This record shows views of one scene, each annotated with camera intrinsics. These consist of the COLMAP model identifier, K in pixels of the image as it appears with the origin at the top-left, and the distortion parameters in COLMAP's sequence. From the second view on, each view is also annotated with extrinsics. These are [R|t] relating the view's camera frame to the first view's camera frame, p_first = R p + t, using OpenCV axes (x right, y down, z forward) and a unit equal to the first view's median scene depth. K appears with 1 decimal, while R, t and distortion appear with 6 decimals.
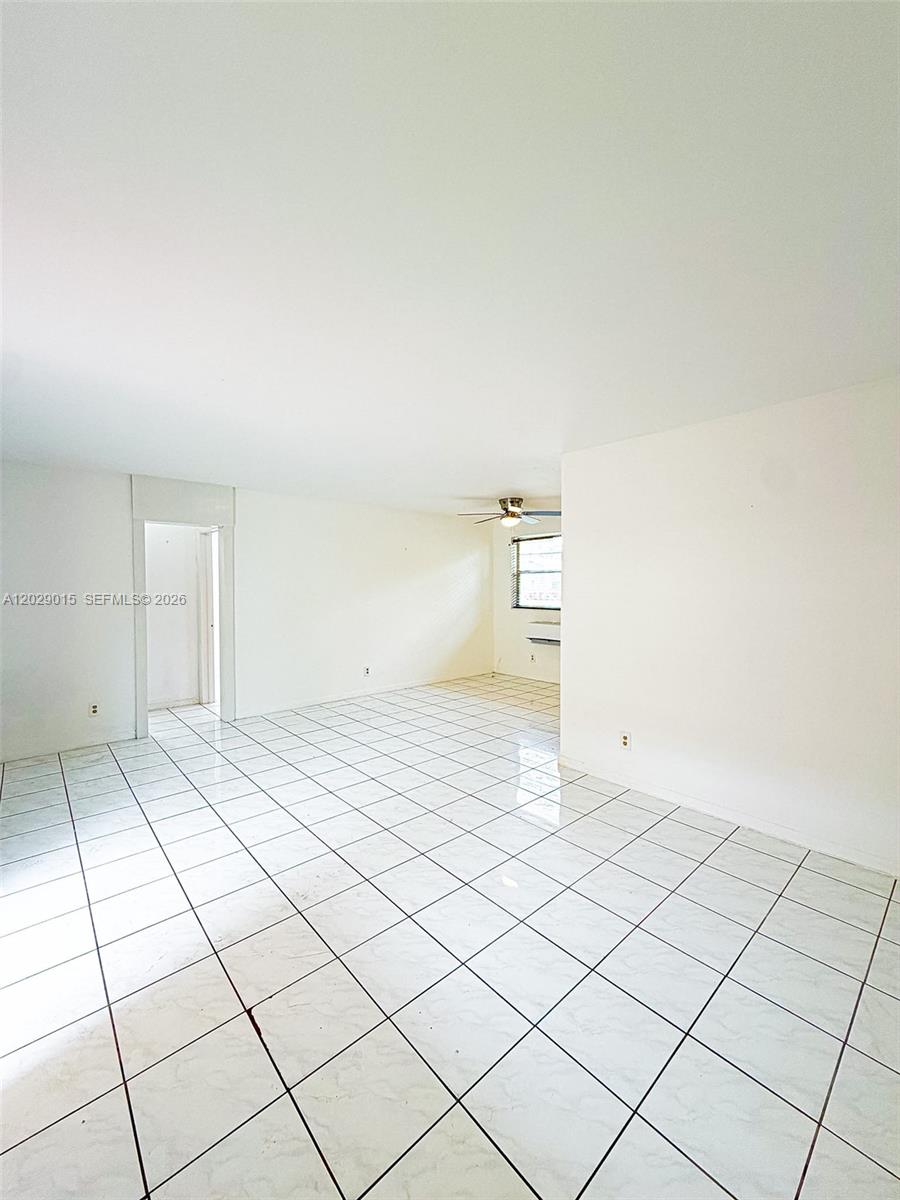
lens RADIAL K [[475.1, 0, 451.0], [0, 475.1, 574.4], [0, 0, 1]] dist [-0.002737, -0.000815]
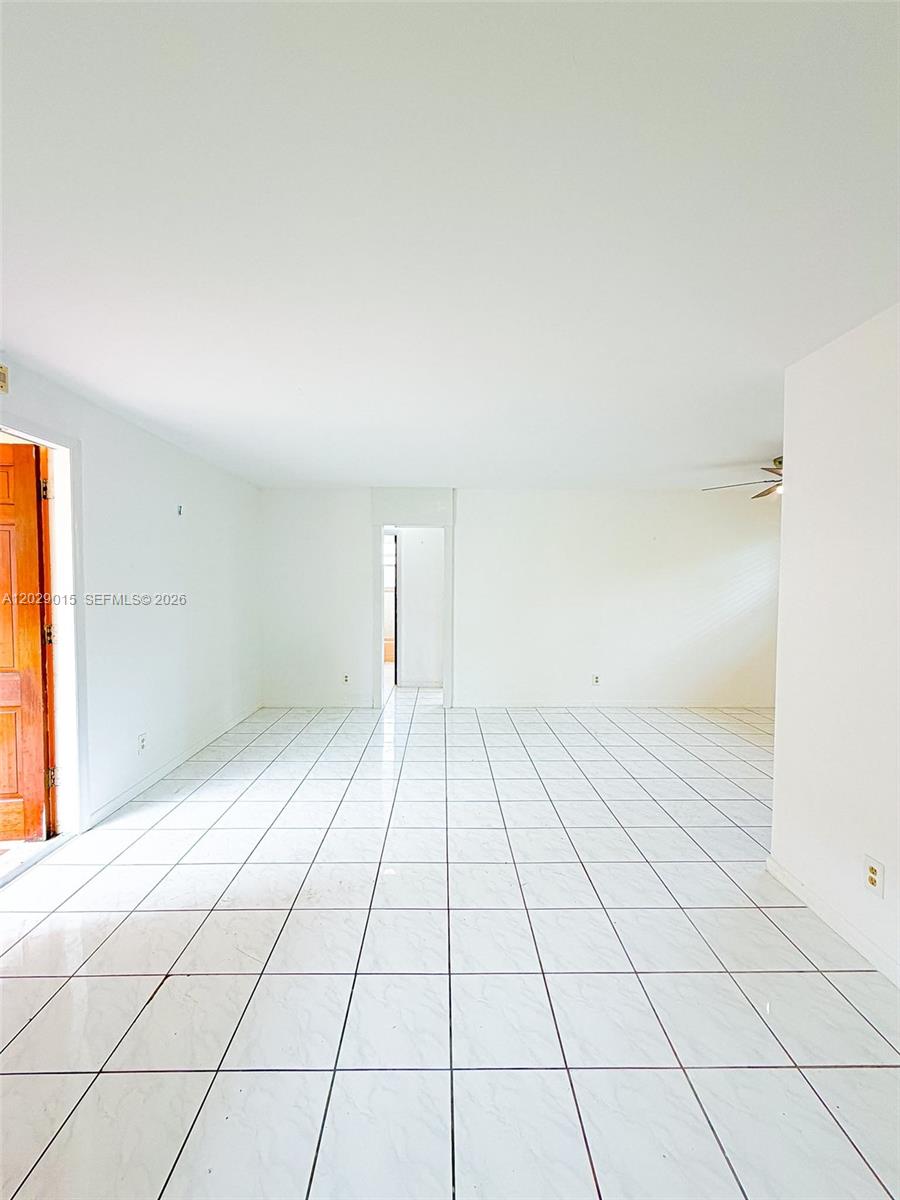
lens RADIAL K [[475.1, 0, 455.4], [0, 475.1, 589.6], [0, 0, 1]] dist [-0.002737, -0.000815]
pose [[0.763397, 0.023313, -0.645509, 0.321771], [0.002497, 0.999234, 0.039041, -0.000274], [0.645925, -0.031416, 0.762755, 0.269474]]
